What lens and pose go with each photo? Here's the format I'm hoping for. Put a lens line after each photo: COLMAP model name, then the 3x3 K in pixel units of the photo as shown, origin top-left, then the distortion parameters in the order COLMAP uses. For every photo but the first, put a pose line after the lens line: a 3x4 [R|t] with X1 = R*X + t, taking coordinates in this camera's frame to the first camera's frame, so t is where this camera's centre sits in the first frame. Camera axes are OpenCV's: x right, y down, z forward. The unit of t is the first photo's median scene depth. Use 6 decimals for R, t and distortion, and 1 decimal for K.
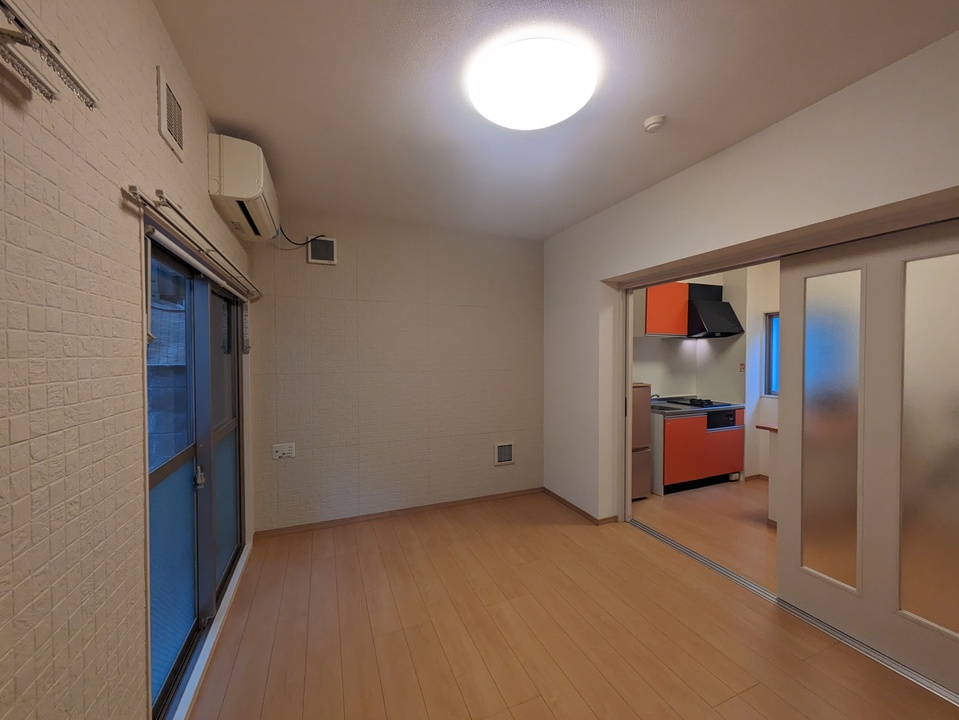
lens RADIAL K [[383.6, 0, 479.5], [0, 383.6, 360.0], [0, 0, 1]] dist [-0.002382, -0.000101]
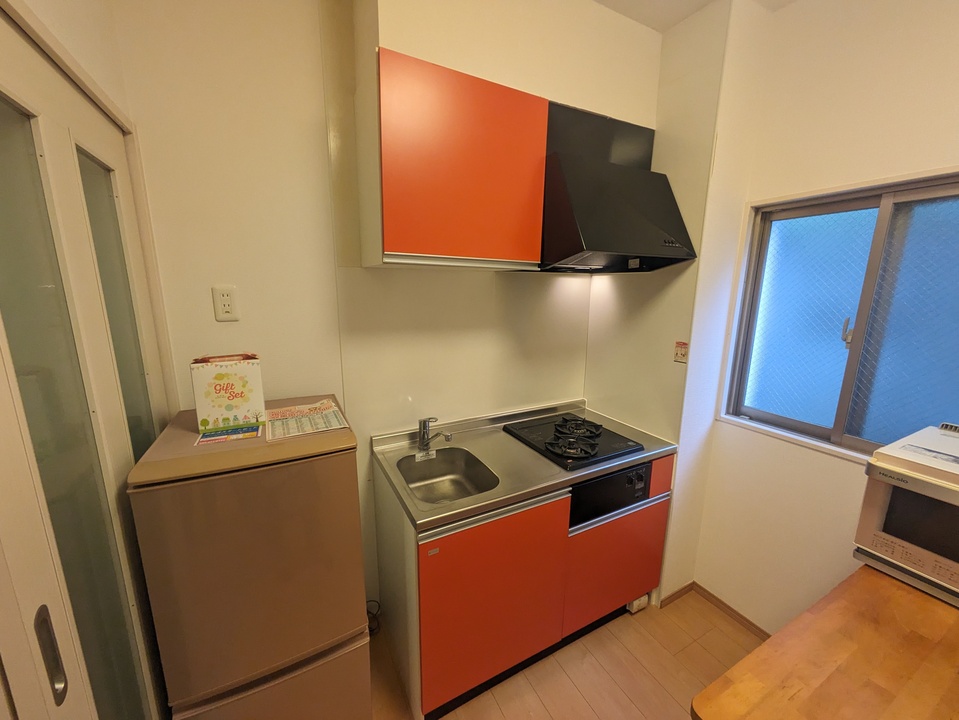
lens RADIAL K [[381.1, 0, 479.5], [0, 381.1, 360.0], [0, 0, 1]] dist [0.001484, -0.000065]
pose [[0.995634, -0.011573, 0.092623, 0.446174], [-0.005868, 0.982561, 0.185847, -0.042702], [-0.093158, -0.185579, 0.978203, 0.639081]]
